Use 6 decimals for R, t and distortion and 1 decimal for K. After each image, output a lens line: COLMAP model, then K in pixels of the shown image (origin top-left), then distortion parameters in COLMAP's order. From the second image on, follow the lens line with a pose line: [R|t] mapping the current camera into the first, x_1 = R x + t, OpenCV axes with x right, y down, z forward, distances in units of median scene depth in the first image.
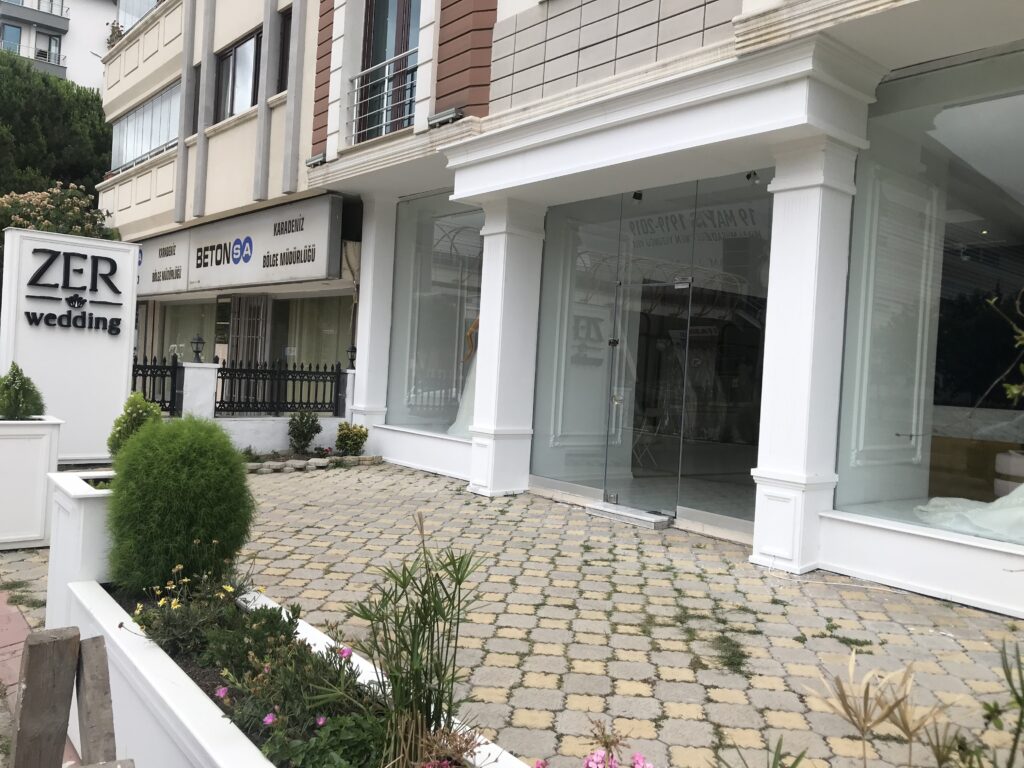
lens RADIAL K [[843.7, 0, 510.3], [0, 843.7, 381.5], [0, 0, 1]] dist [0.024678, -0.028959]
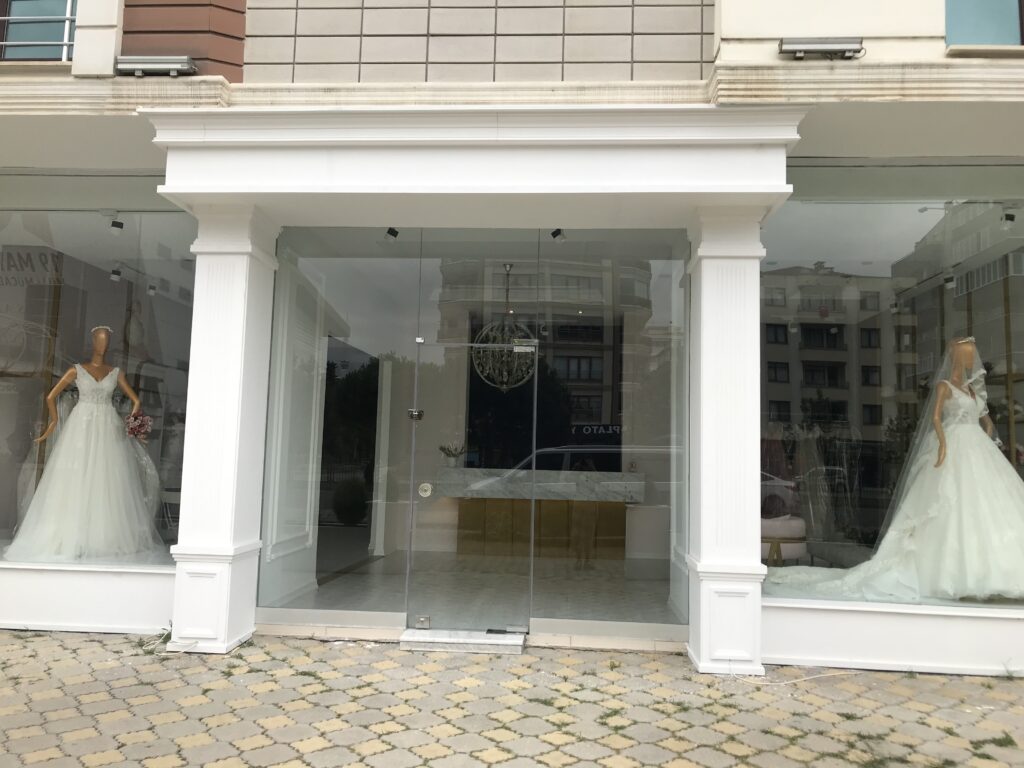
lens RADIAL K [[843.7, 0, 510.3], [0, 843.7, 374.1], [0, 0, 1]] dist [0.024678, -0.028959]
pose [[0.684349, 0.034503, 0.728338, -0.369026], [0.024093, 0.997264, -0.069880, -0.027302], [-0.728757, 0.065370, 0.681645, 0.393851]]
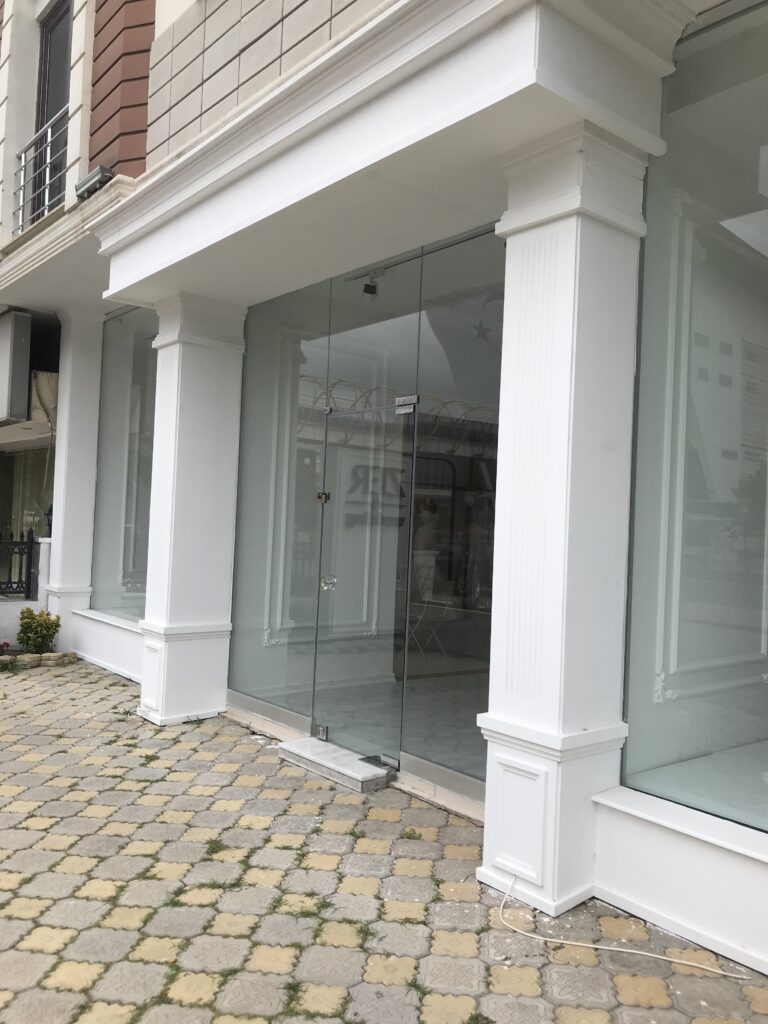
lens RADIAL K [[843.7, 0, 387.1], [0, 843.7, 511.4], [0, 0, 1]] dist [0.024678, -0.028959]
pose [[0.999850, -0.017284, -0.001123, 0.169039], [0.017242, 0.999390, -0.030360, -0.013221], [0.001647, 0.030336, 0.999538, 0.315605]]
